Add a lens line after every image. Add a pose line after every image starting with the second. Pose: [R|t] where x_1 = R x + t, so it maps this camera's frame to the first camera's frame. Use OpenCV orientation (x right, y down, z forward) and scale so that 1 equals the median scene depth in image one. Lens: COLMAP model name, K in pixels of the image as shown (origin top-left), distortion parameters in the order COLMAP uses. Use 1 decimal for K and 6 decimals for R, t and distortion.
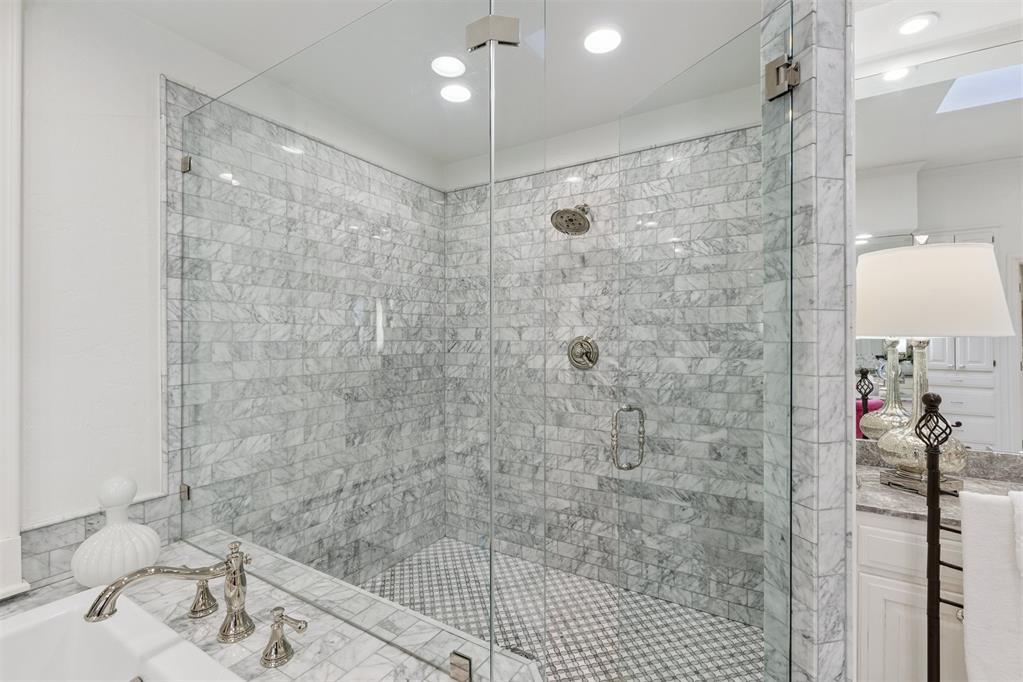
lens RADIAL K [[461.6, 0, 509.8], [0, 461.6, 336.6], [0, 0, 1]] dist [0.003978, -0.001331]
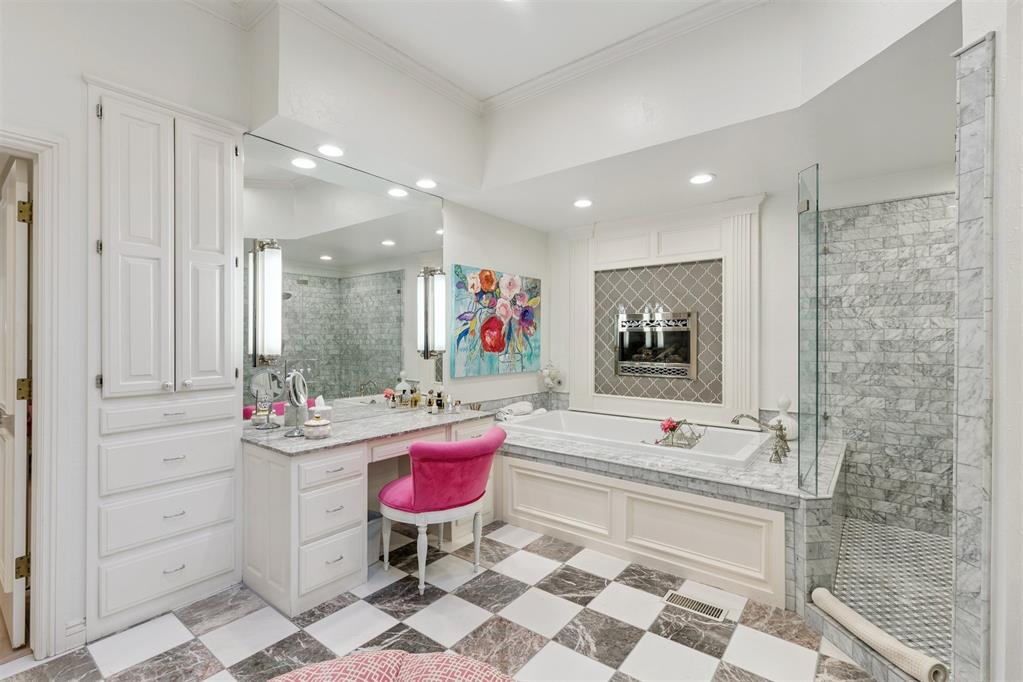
lens RADIAL K [[461.6, 0, 516.1], [0, 461.6, 336.6], [0, 0, 1]] dist [0.003978, -0.001331]
pose [[-0.099805, -0.000676, -0.995007, 1.150833], [0.003124, 0.999995, -0.000993, -0.004364], [0.995002, -0.003207, -0.099802, -0.099329]]
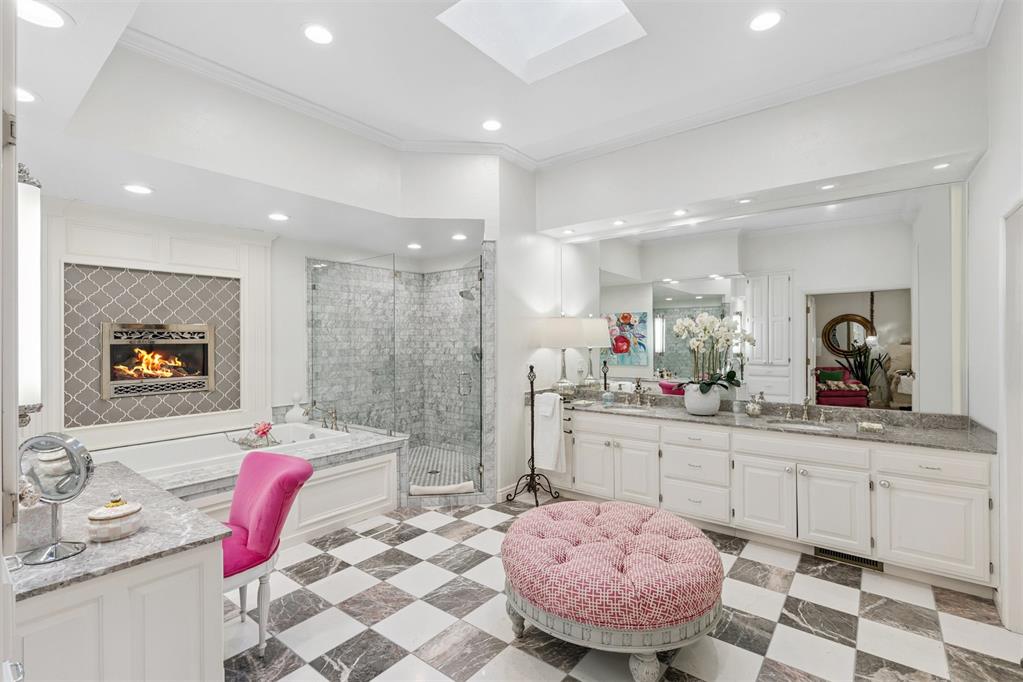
lens RADIAL K [[461.6, 0, 514.9], [0, 461.6, 338.4], [0, 0, 1]] dist [0.003978, -0.001331]
pose [[0.993761, -0.004939, -0.111424, 0.686282], [0.004961, 0.999988, -0.000086, -0.042170], [0.111423, -0.000467, 0.993773, -1.367363]]
